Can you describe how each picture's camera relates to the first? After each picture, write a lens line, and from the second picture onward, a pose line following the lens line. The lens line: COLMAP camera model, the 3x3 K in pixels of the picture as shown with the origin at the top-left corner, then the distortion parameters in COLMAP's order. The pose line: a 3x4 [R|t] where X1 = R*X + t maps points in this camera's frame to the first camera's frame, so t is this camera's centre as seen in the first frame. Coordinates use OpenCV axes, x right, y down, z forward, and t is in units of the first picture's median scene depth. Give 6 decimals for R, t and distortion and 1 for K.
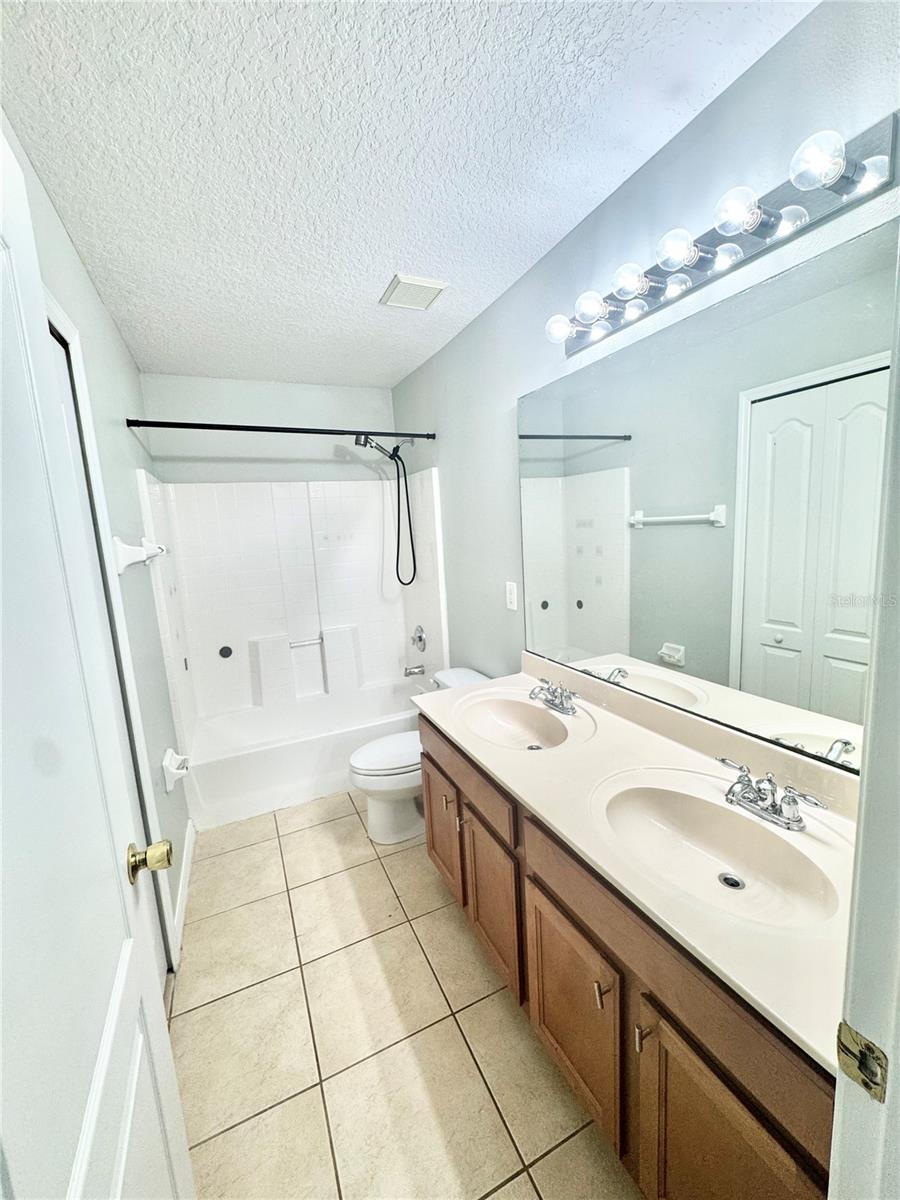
lens RADIAL K [[479.7, 0, 446.5], [0, 479.7, 599.4], [0, 0, 1]] dist [-0.006185, 0.000760]
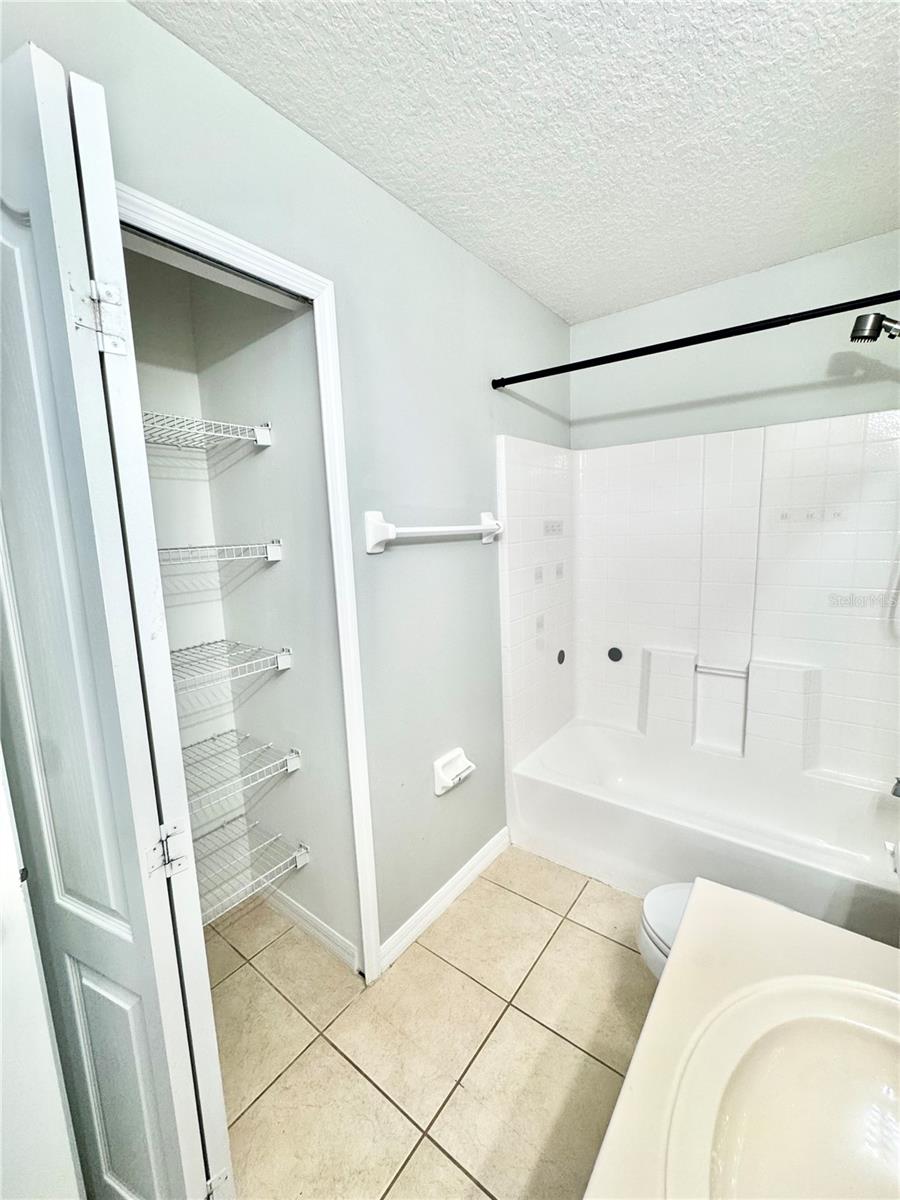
lens RADIAL K [[479.7, 0, 453.5], [0, 479.7, 597.2], [0, 0, 1]] dist [-0.006185, 0.000760]
pose [[0.470623, 0.164286, -0.866905, 0.101319], [-0.124336, 0.985057, 0.119178, -0.048799], [0.873530, 0.051699, 0.484017, 0.354894]]
